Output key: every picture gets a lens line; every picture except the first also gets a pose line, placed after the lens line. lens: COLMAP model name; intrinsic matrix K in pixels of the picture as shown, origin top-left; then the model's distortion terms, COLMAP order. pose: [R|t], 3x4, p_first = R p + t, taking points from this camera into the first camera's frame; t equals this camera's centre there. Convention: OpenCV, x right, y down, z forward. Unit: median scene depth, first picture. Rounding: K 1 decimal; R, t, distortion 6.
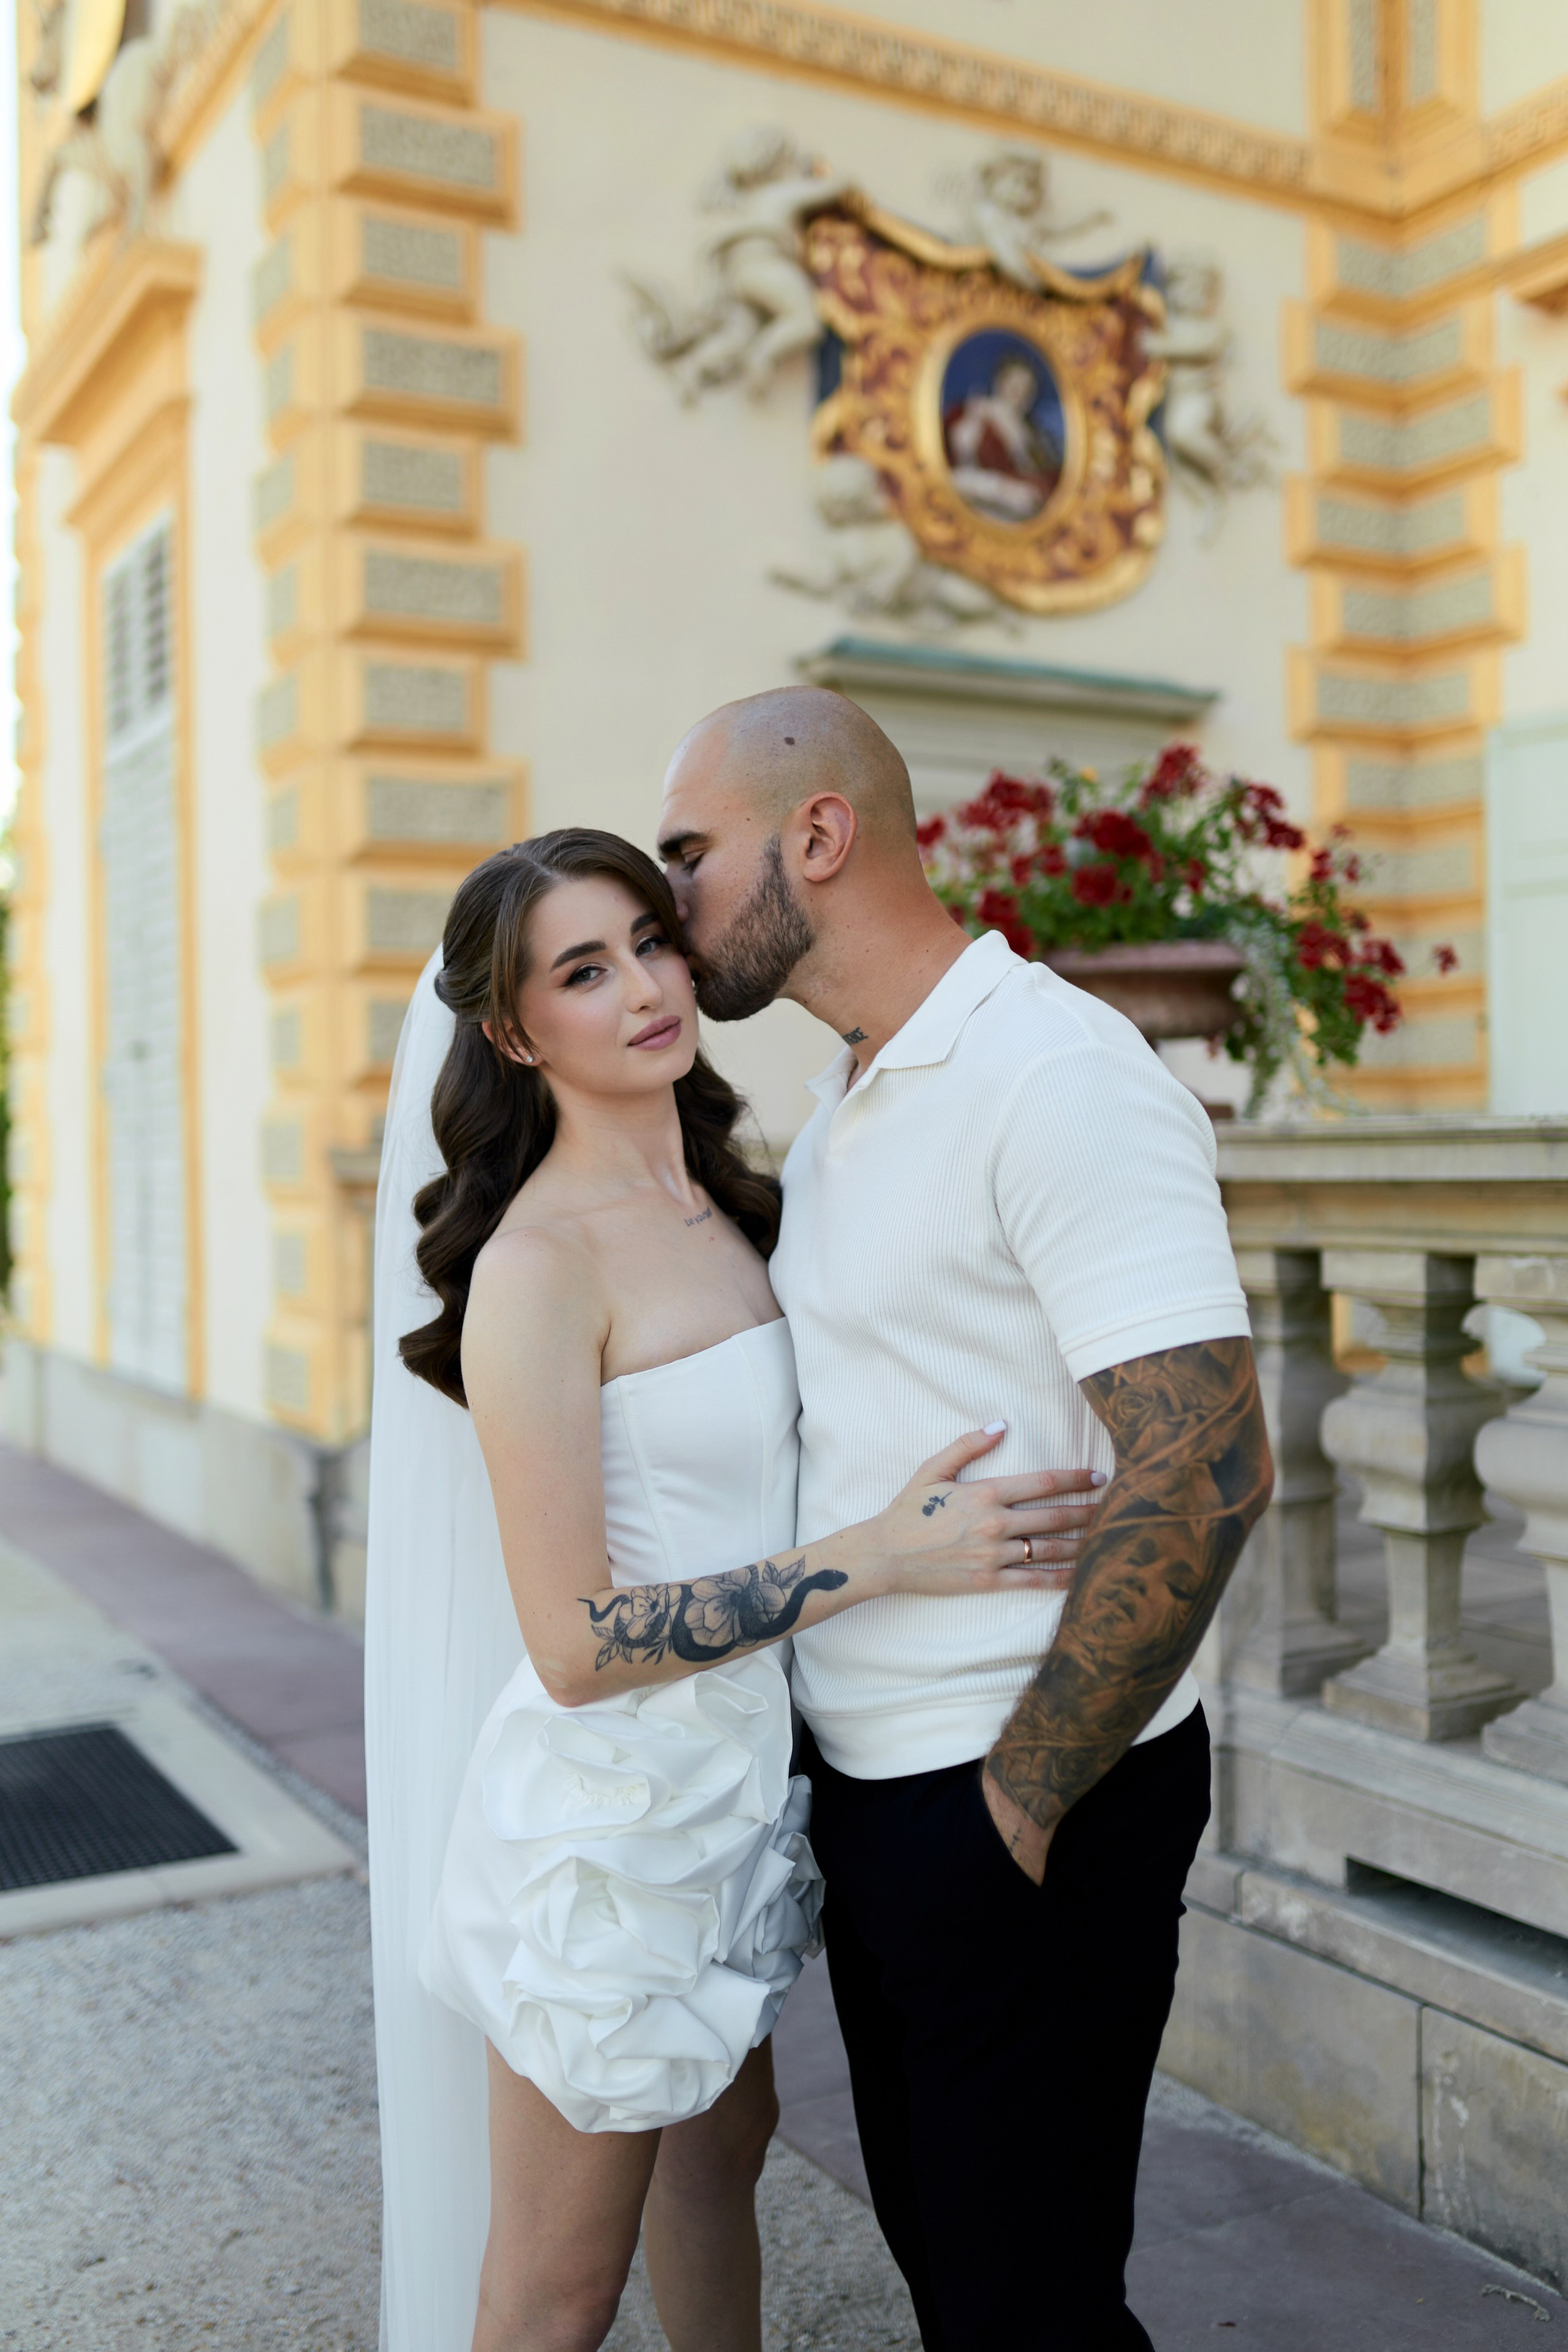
lens RADIAL K [[2263.5, 0, 770.5], [0, 2263.5, 1147.8], [0, 0, 1]] dist [-0.018202, 0.000000]
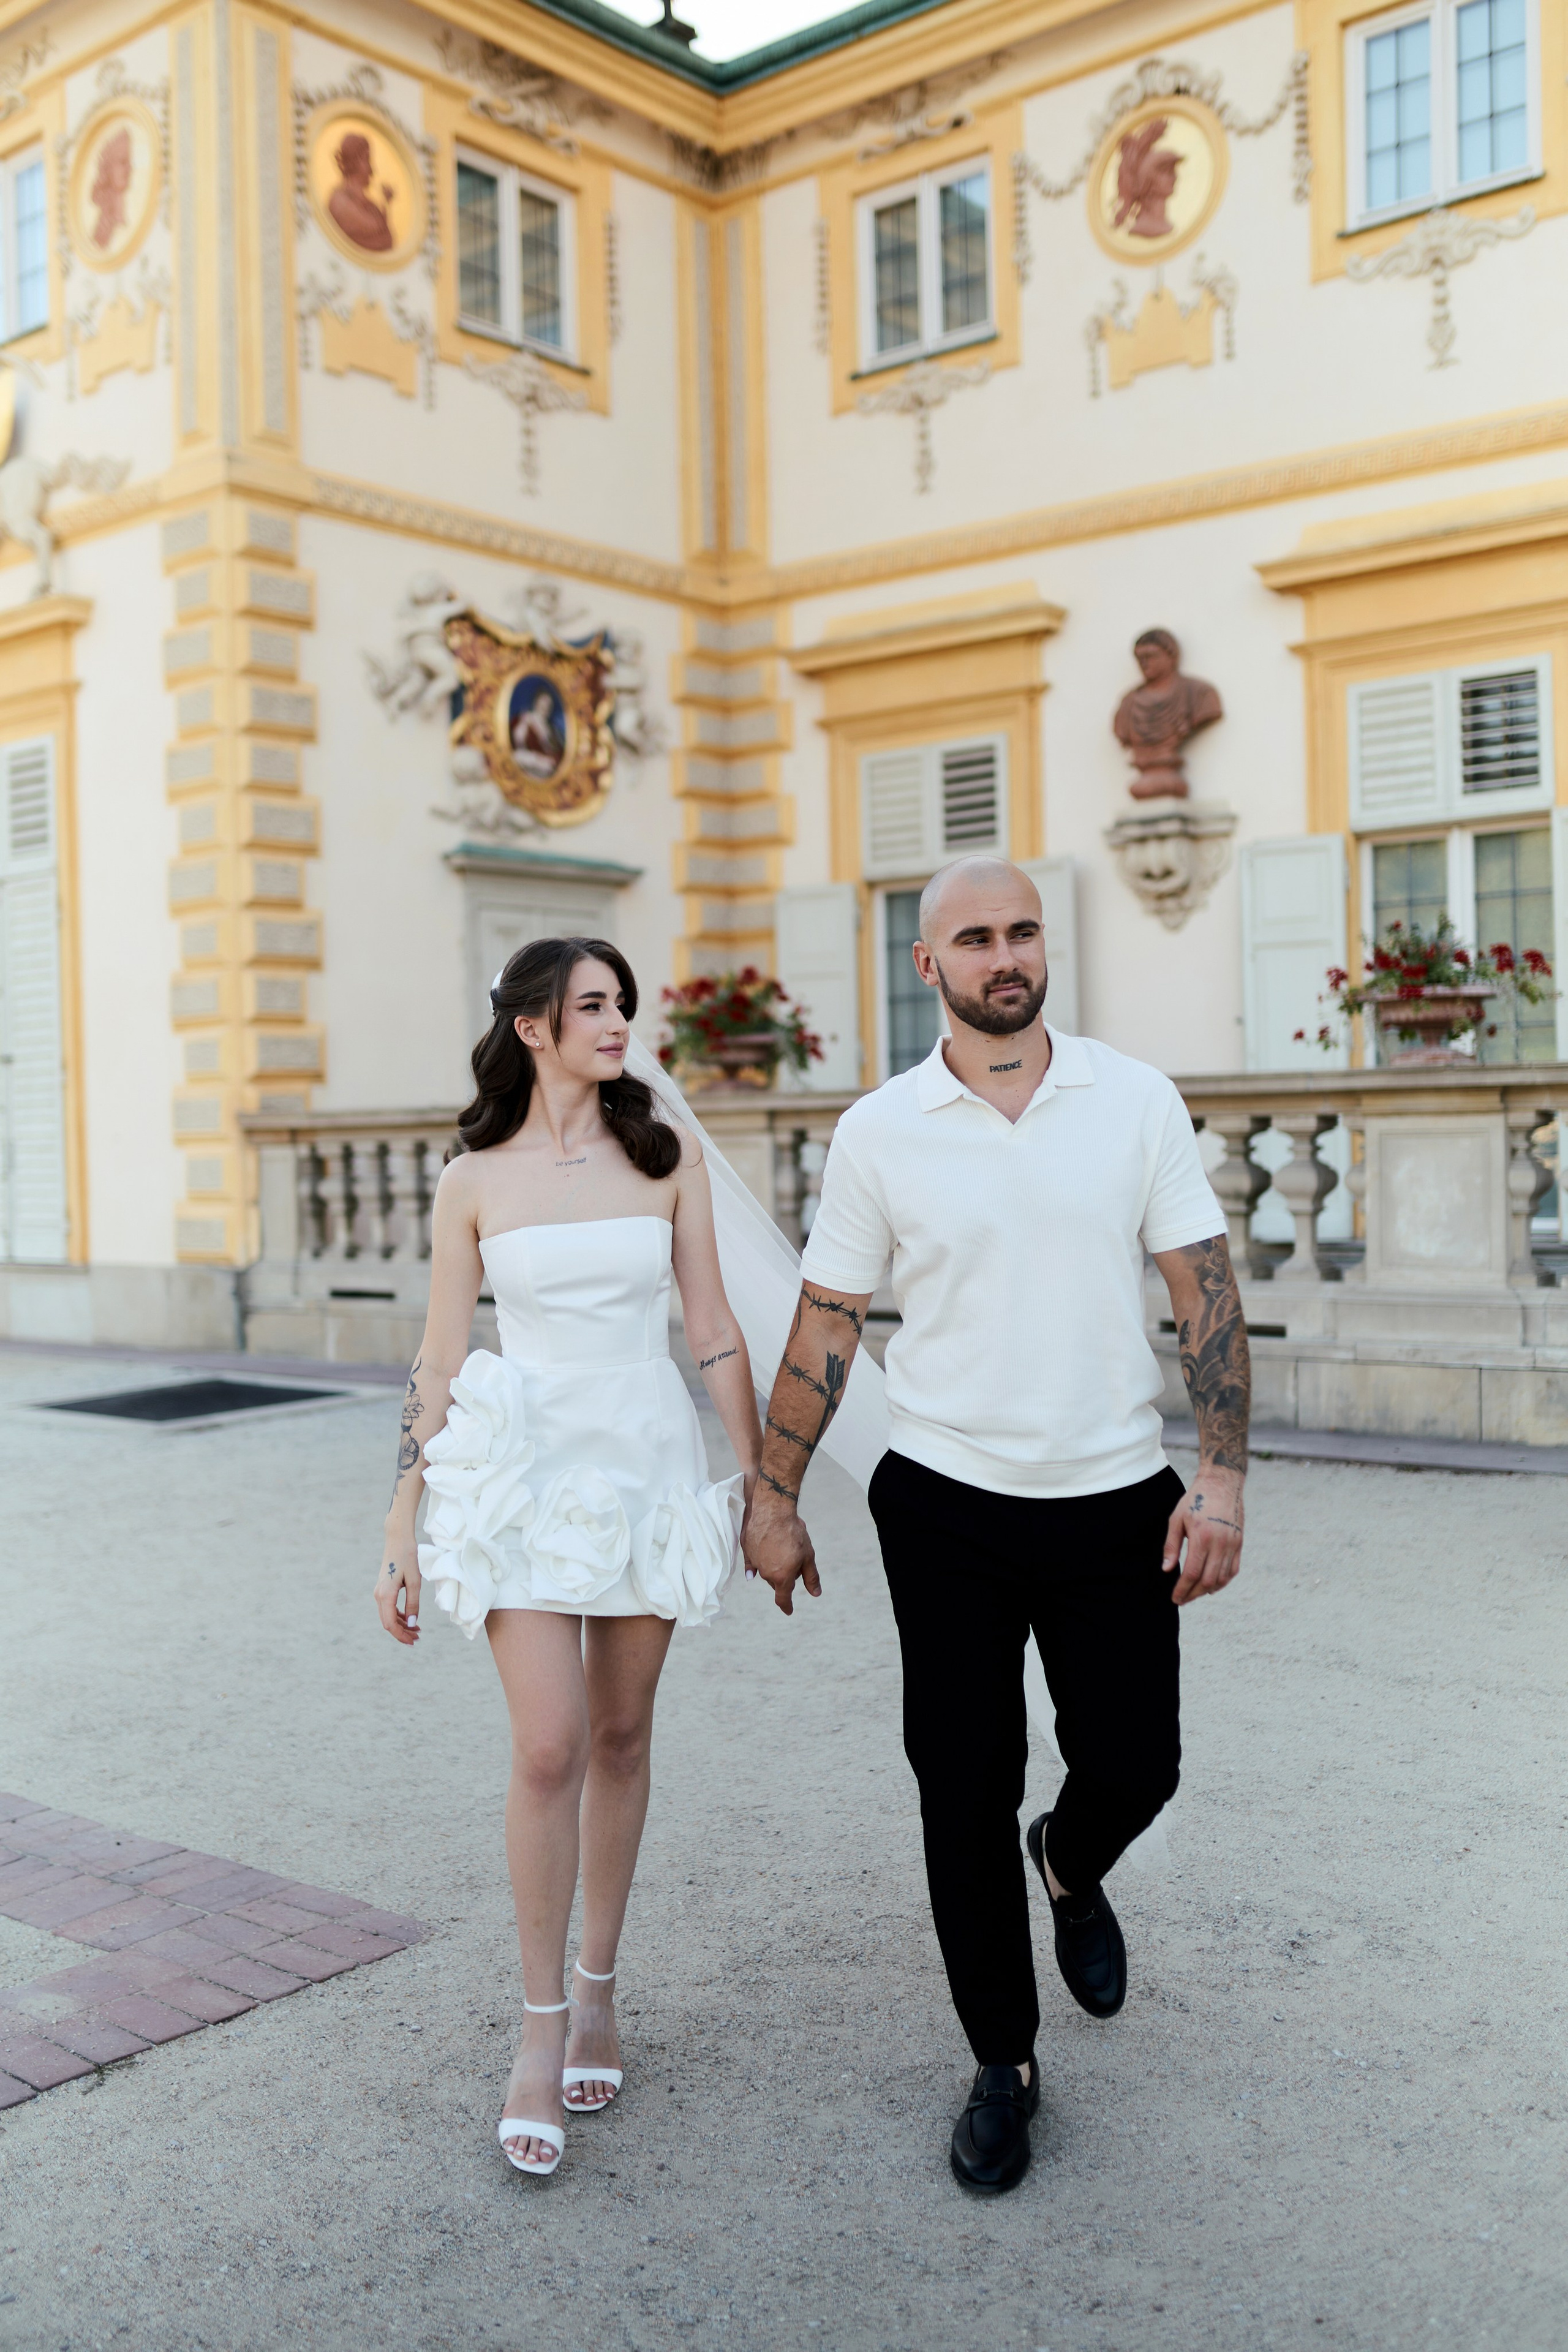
lens RADIAL K [[2263.5, 0, 831.2], [0, 2263.5, 1150.4], [0, 0, 1]] dist [-0.018202, 0.000000]
pose [[0.924593, -0.013163, 0.380729, -0.420393], [0.011625, 0.999912, 0.006338, 0.023981], [-0.380779, -0.001434, 0.924665, -0.889013]]
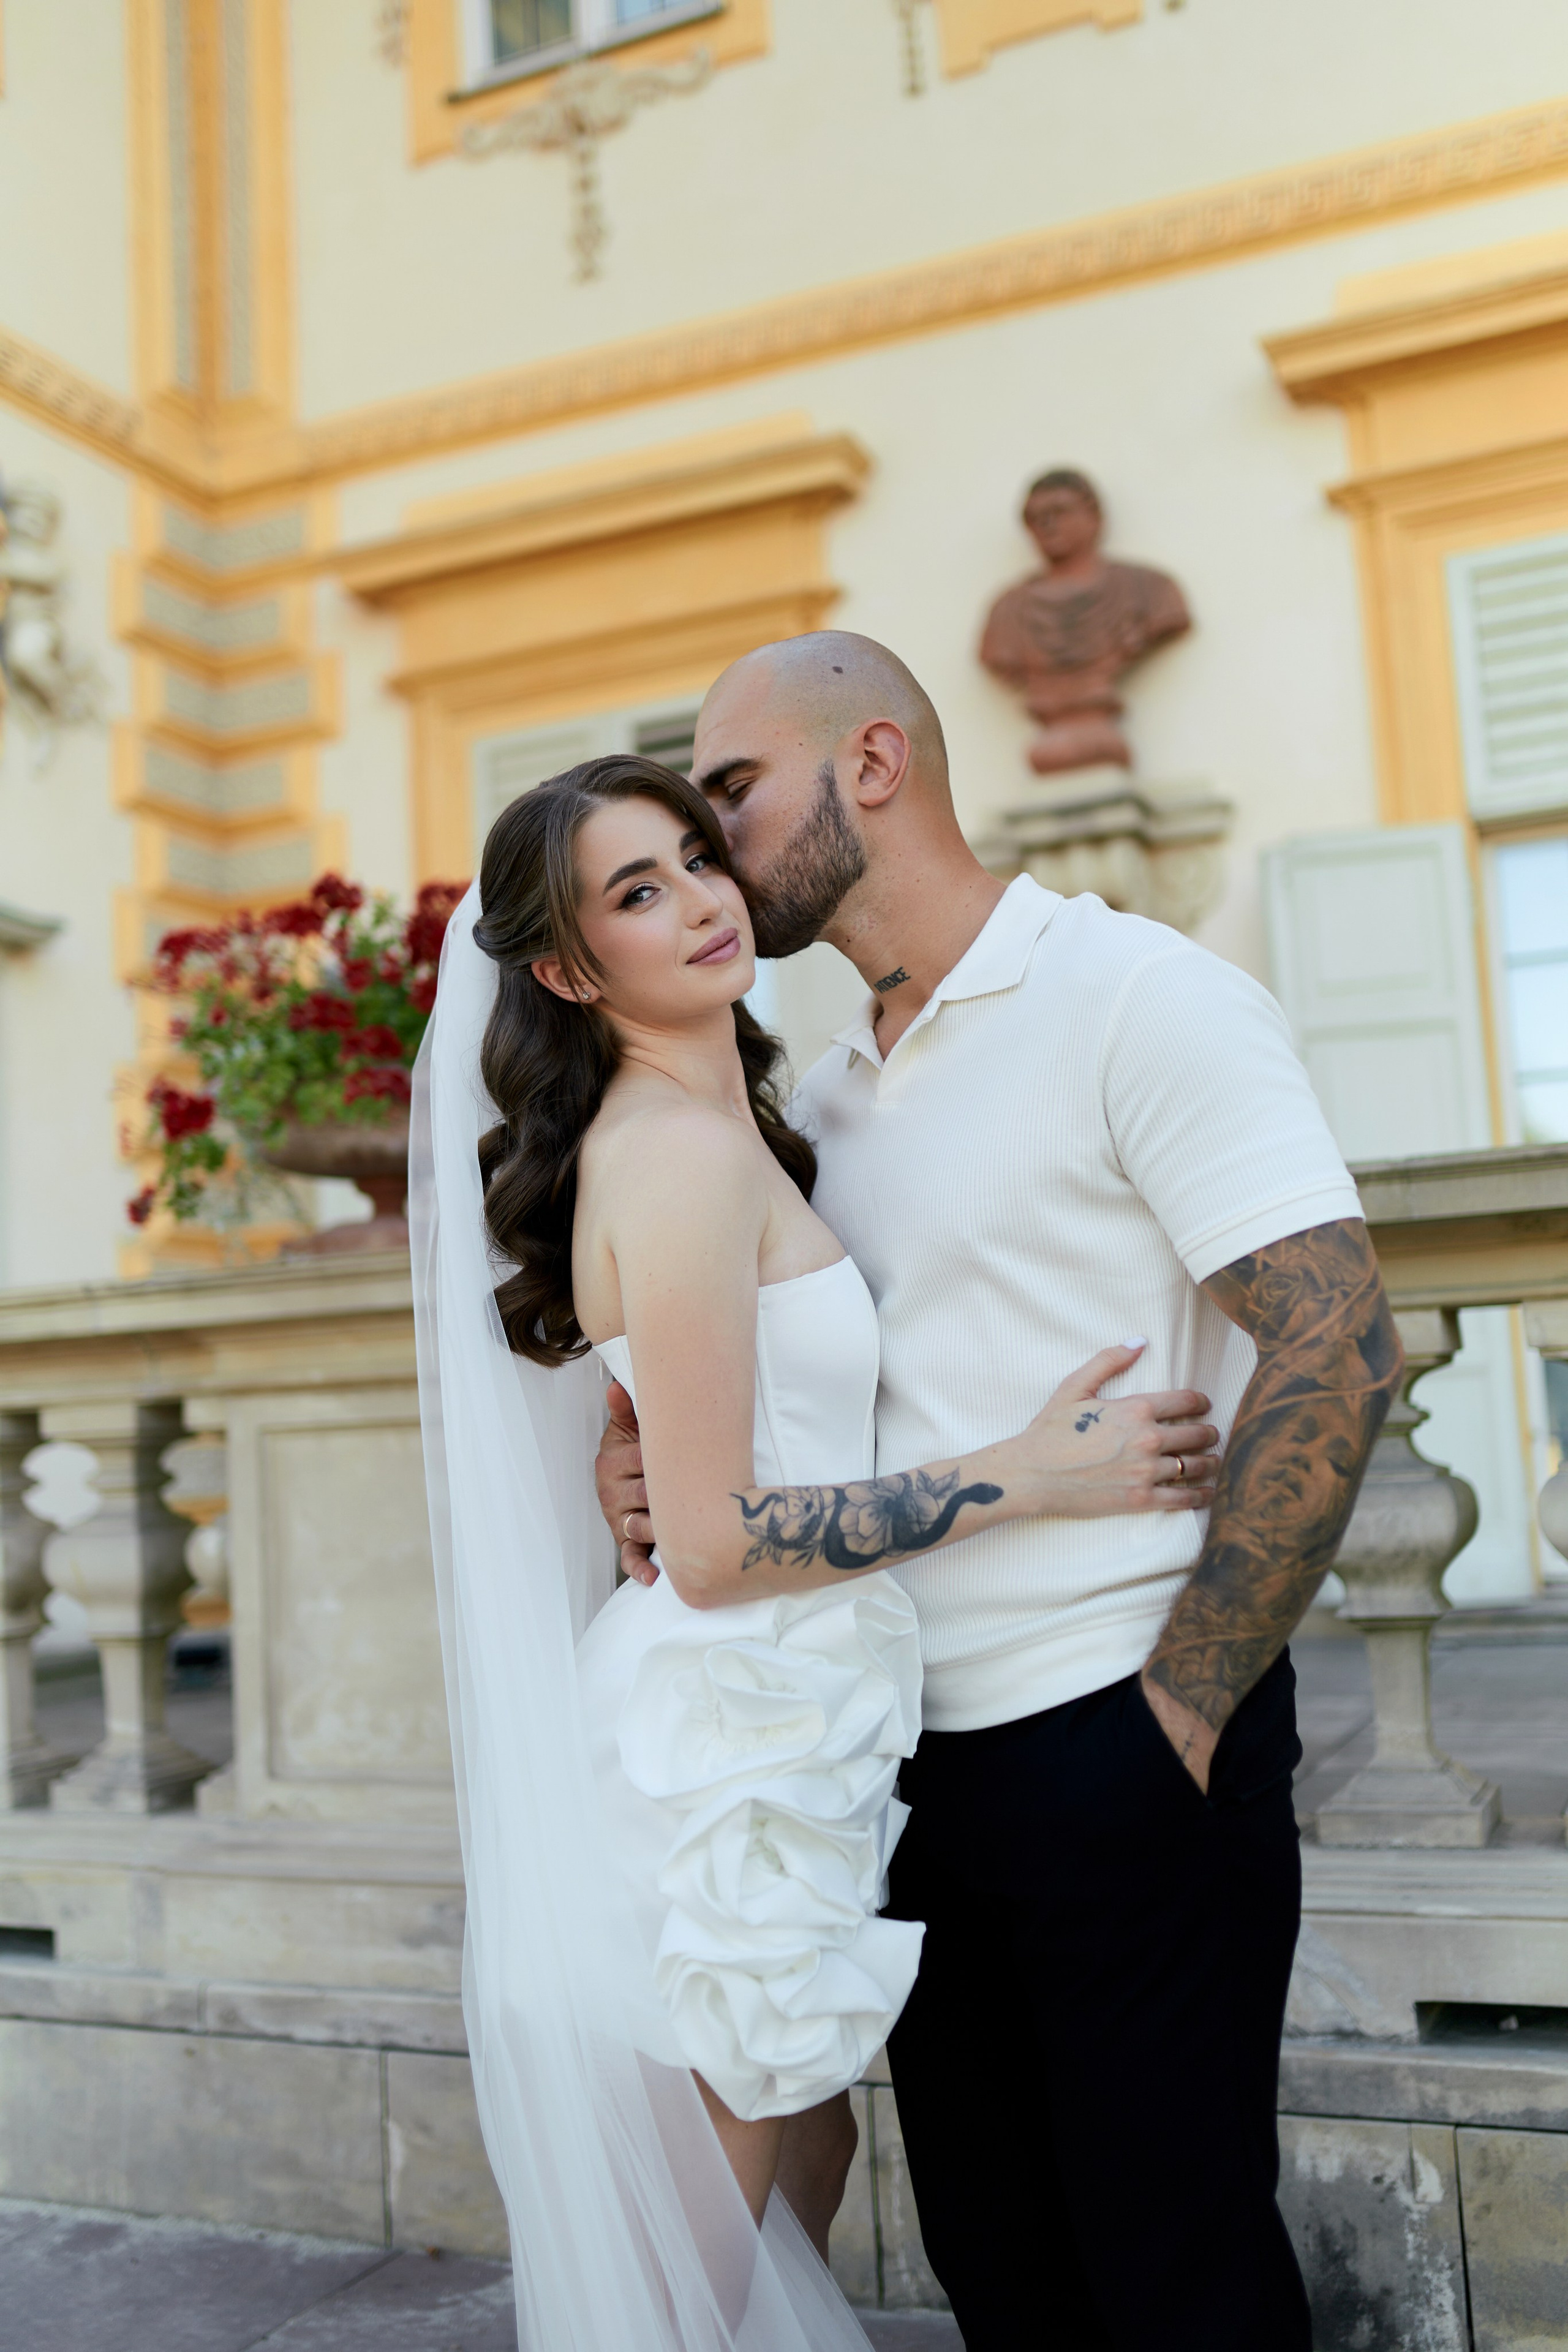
lens RADIAL K [[2263.5, 0, 790.4], [0, 2263.5, 1211.3], [0, 0, 1]] dist [-0.018202, 0.000000]
pose [[0.805384, 0.031815, 0.591899, -0.136179], [0.035253, 0.994220, -0.101407, 0.037001], [-0.591704, 0.102538, 0.799608, 0.050449]]
